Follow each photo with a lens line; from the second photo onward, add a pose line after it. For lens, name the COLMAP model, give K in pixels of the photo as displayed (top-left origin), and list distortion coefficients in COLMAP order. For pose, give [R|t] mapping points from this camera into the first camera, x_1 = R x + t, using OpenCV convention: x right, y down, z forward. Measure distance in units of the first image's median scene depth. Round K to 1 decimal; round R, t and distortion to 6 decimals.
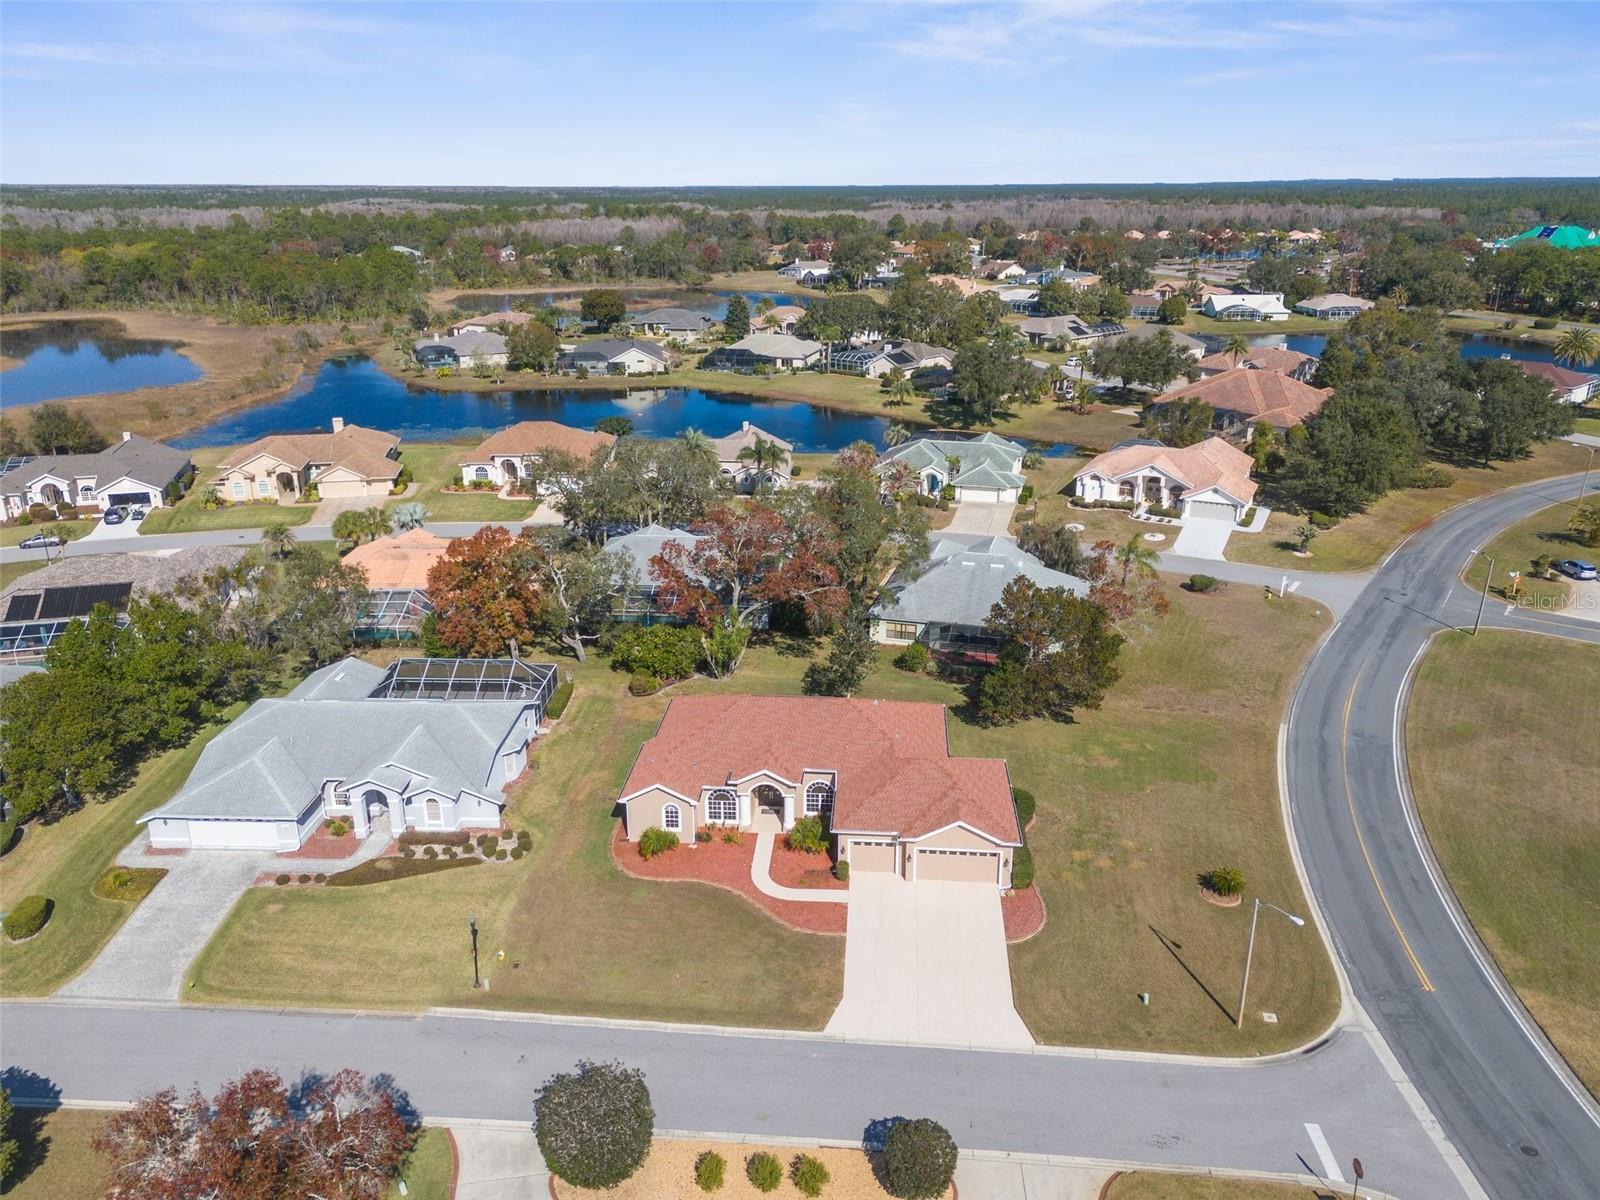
lens RADIAL K [[1164.7, 0, 800.0], [0, 1164.7, 600.0], [0, 0, 1]] dist [0.109401, -0.135475]
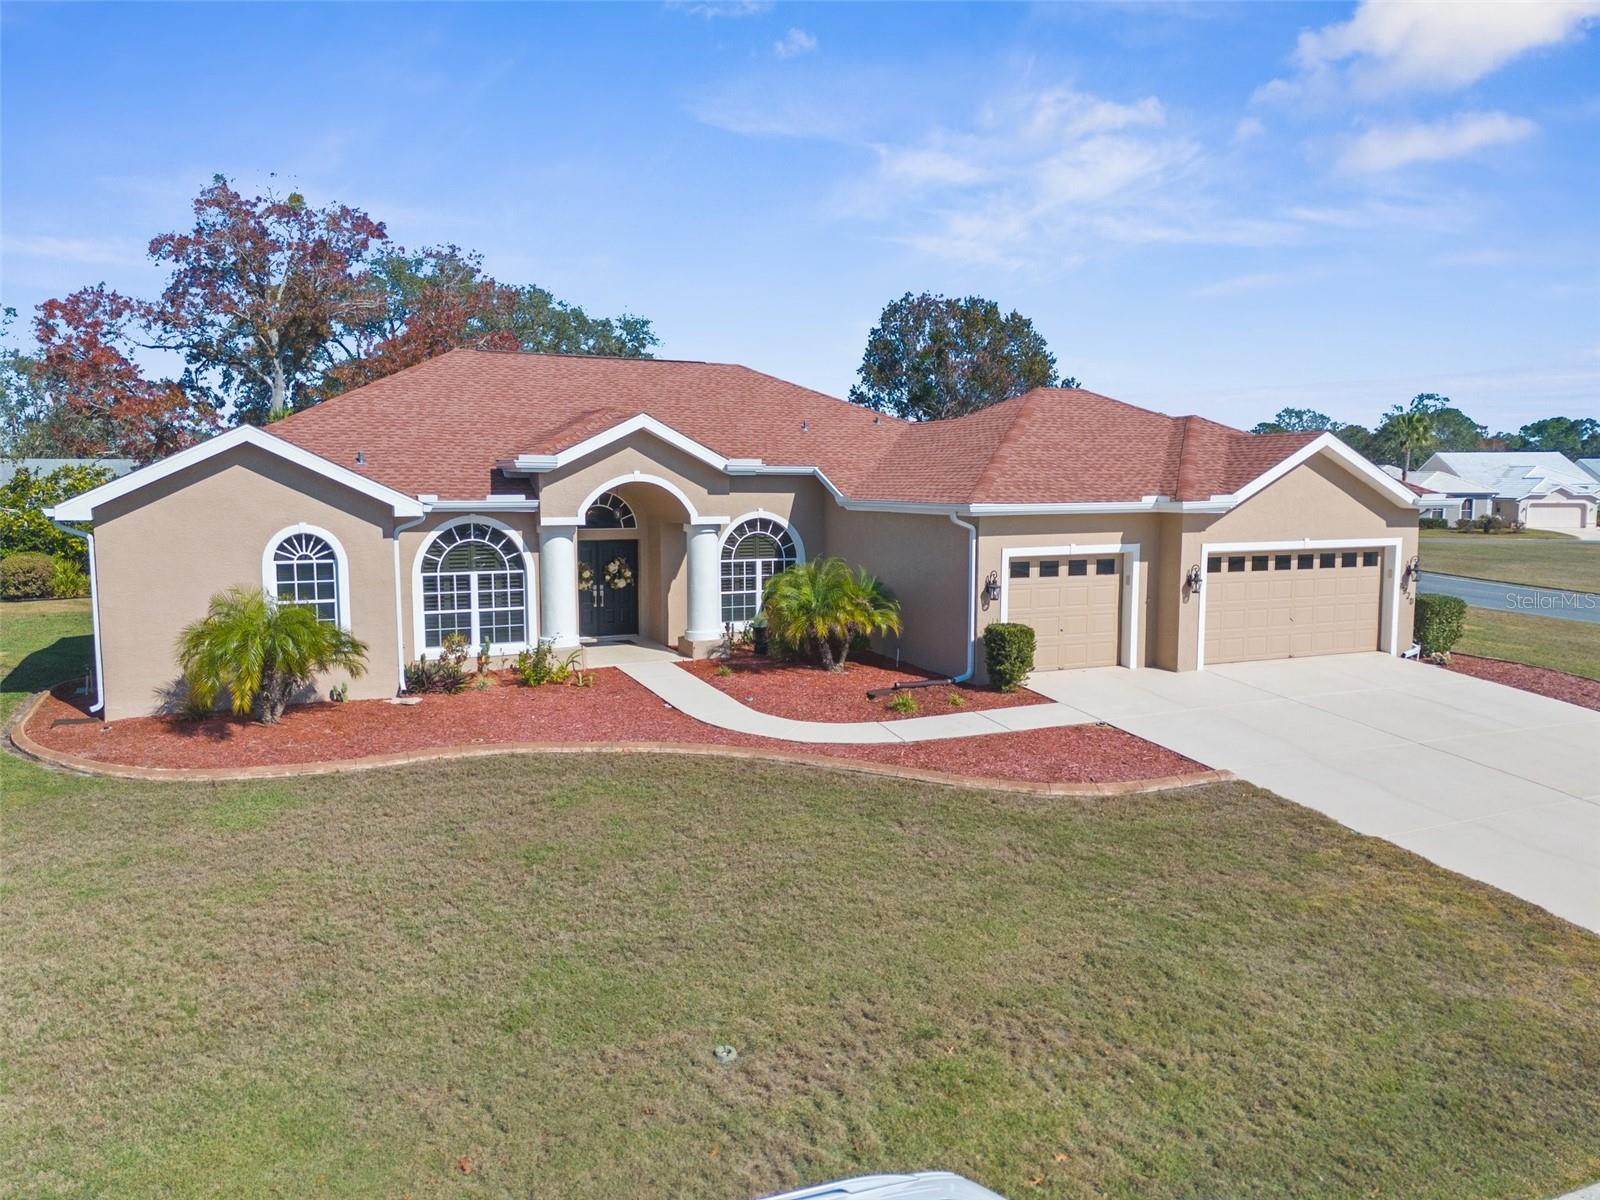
lens RADIAL K [[1164.7, 0, 800.0], [0, 1164.7, 600.0], [0, 0, 1]] dist [0.109401, -0.135475]
pose [[0.873378, -0.043998, 0.485052, -0.140834], [0.157725, 0.967793, -0.196213, 0.254870], [-0.460797, 0.247873, 0.852189, 0.740995]]
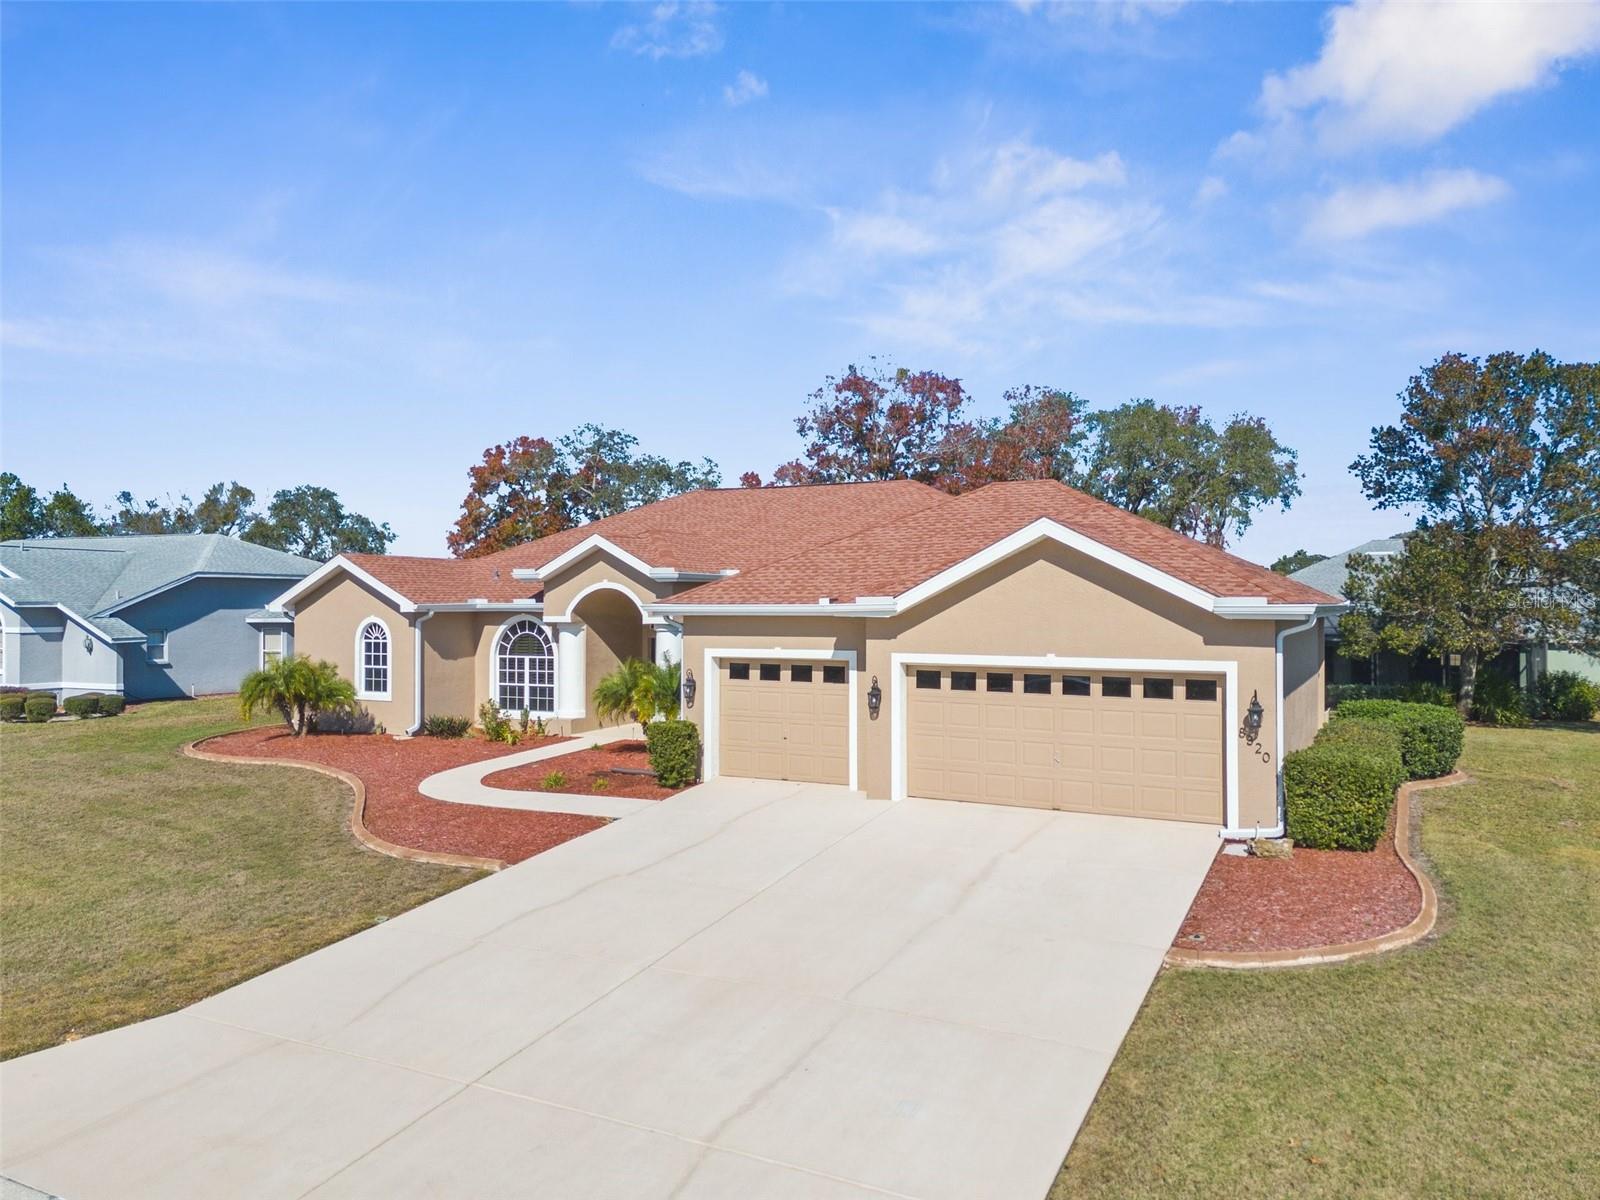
lens RADIAL K [[1164.7, 0, 800.0], [0, 1164.7, 600.0], [0, 0, 1]] dist [0.109401, -0.135475]
pose [[0.919413, 0.004881, -0.393264, 0.173710], [-0.137100, 0.941179, -0.308845, 0.269561], [0.368624, 0.337873, 0.866001, 0.711263]]
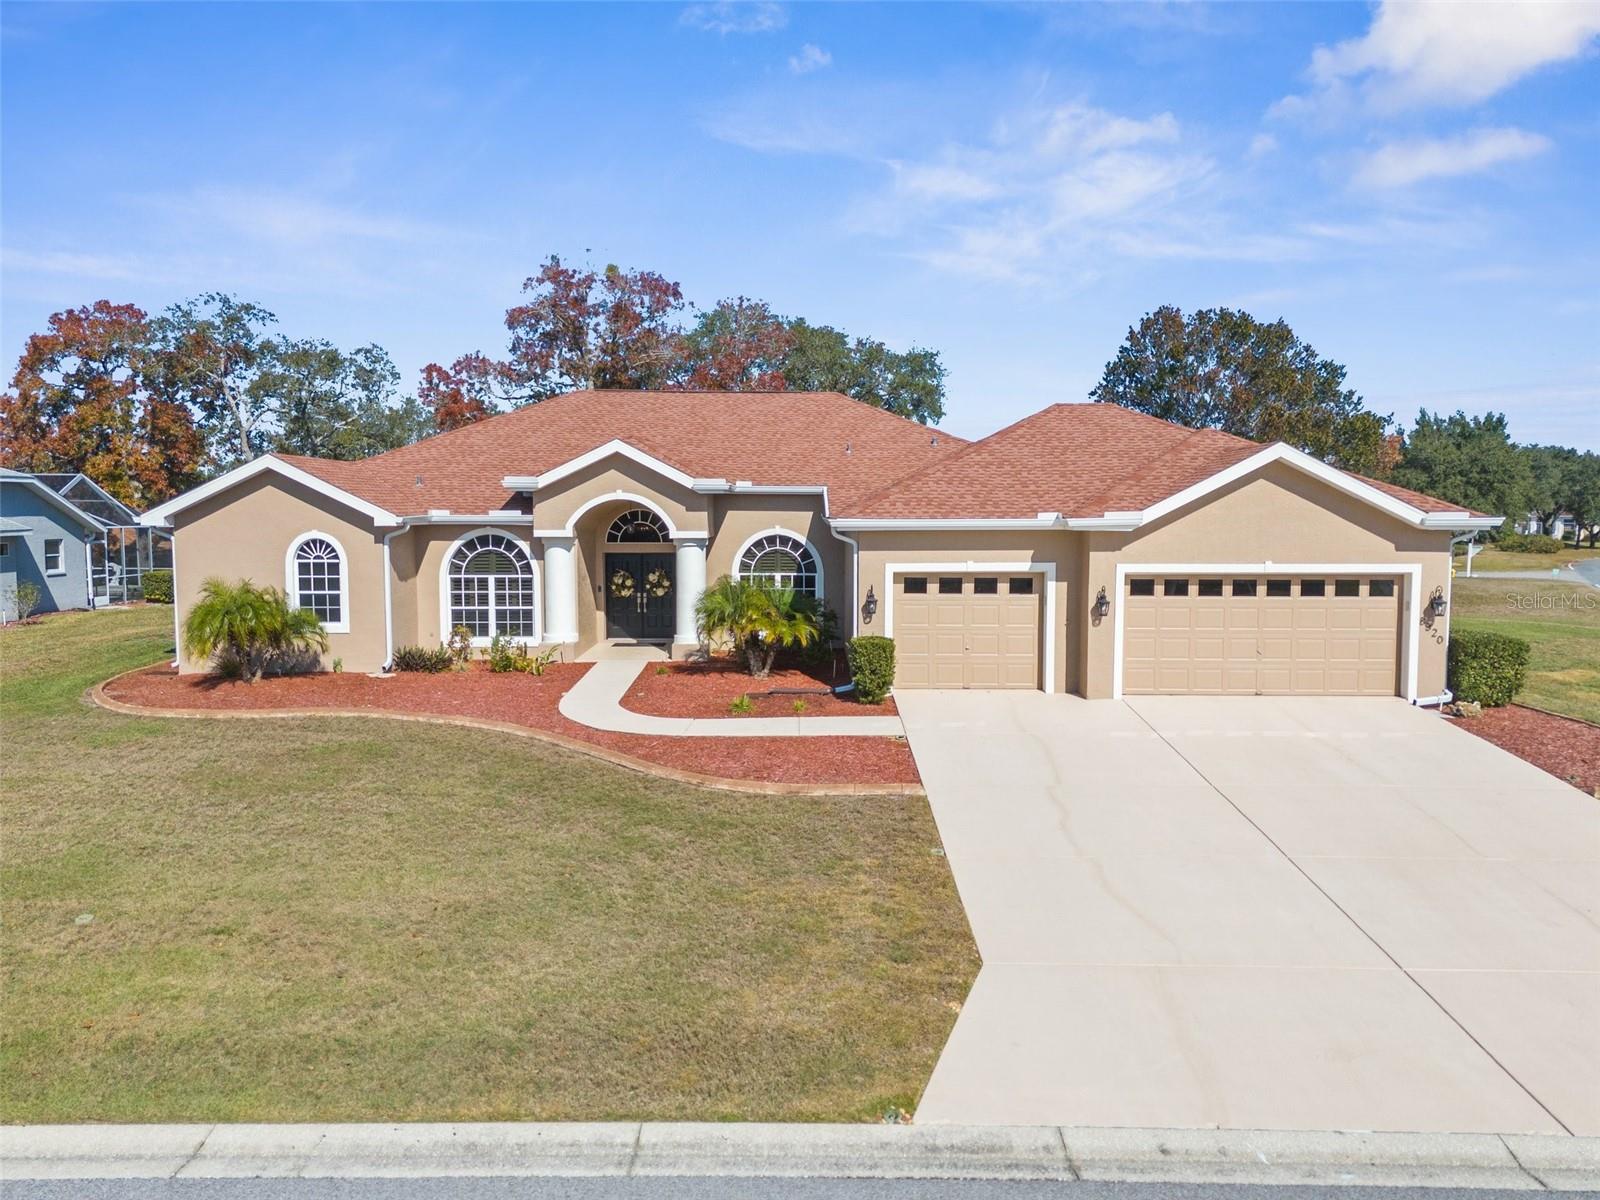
lens RADIAL K [[1164.7, 0, 800.0], [0, 1164.7, 600.0], [0, 0, 1]] dist [0.109401, -0.135475]
pose [[0.996767, 0.000483, 0.080344, -0.004755], [0.020533, 0.965246, -0.260537, 0.277825], [-0.077678, 0.261344, 0.962115, 0.685026]]
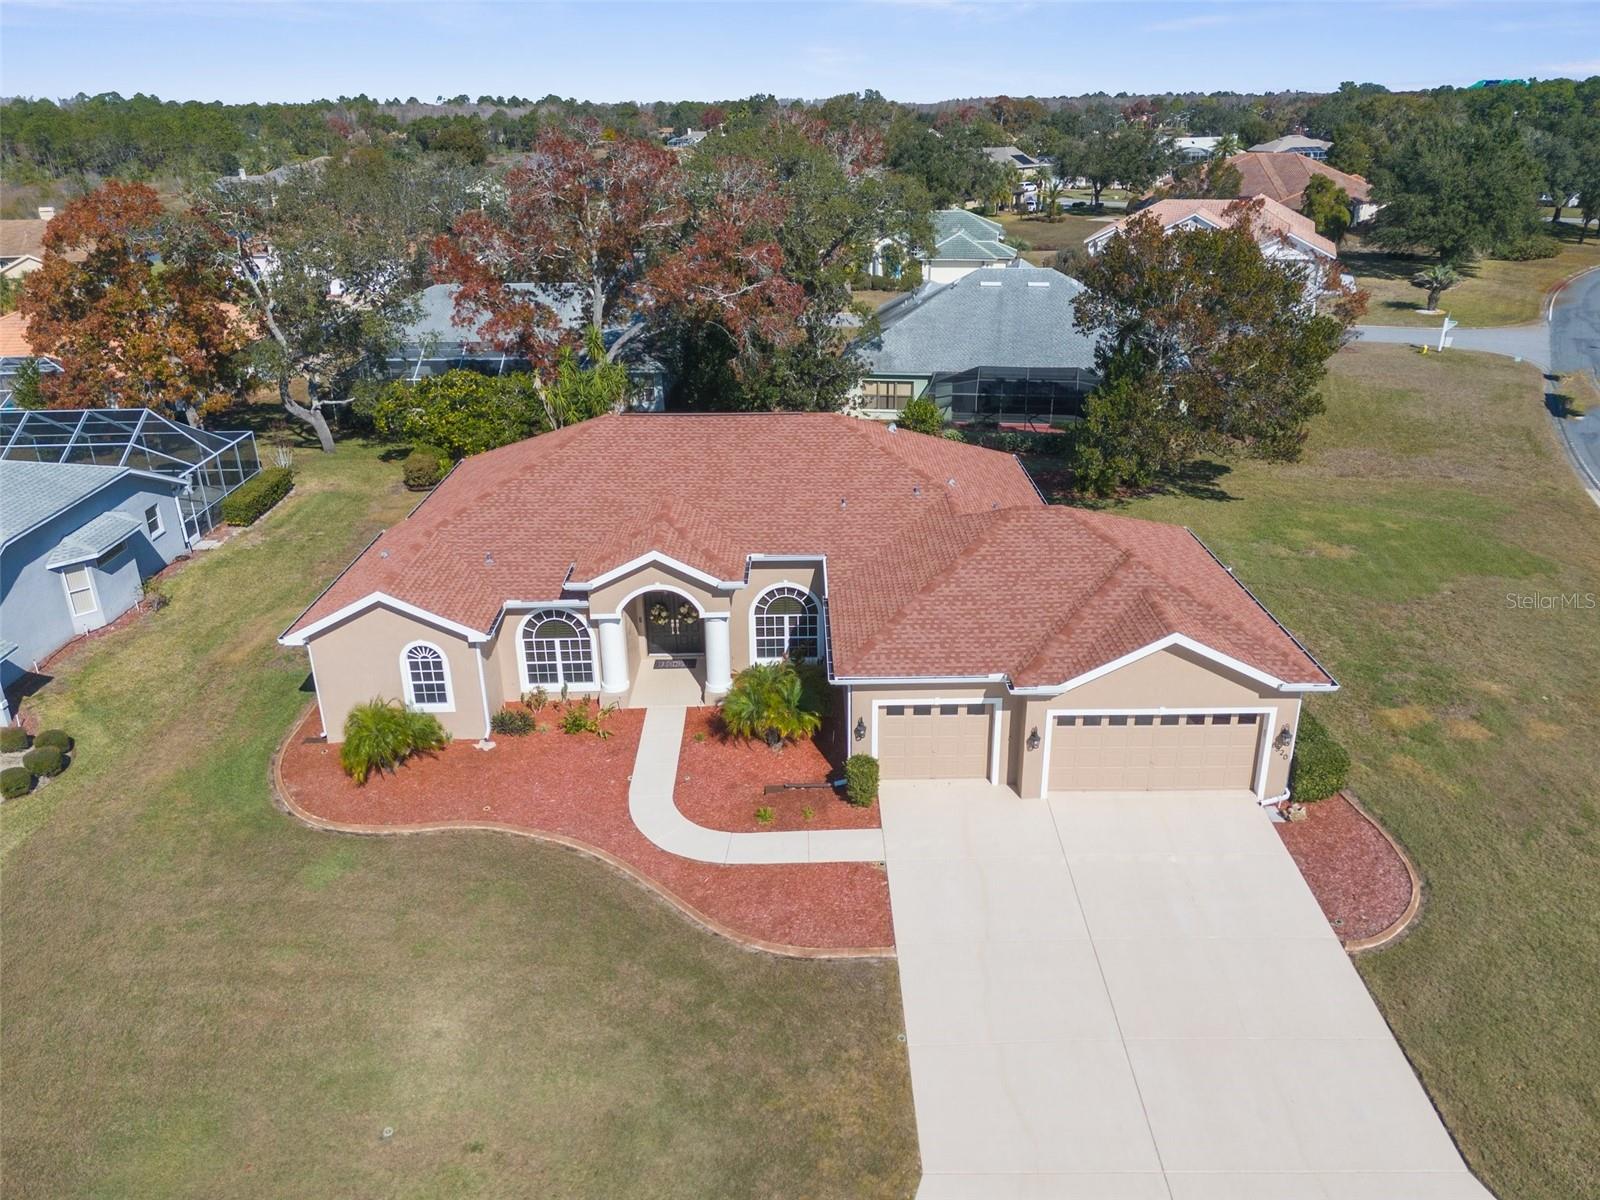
lens RADIAL K [[1164.7, 0, 800.0], [0, 1164.7, 600.0], [0, 0, 1]] dist [0.109401, -0.135475]
pose [[0.996300, -0.041704, 0.075150, -0.010608], [0.037490, 0.997690, 0.056643, 0.141333], [-0.077338, -0.053616, 0.995562, 0.588312]]
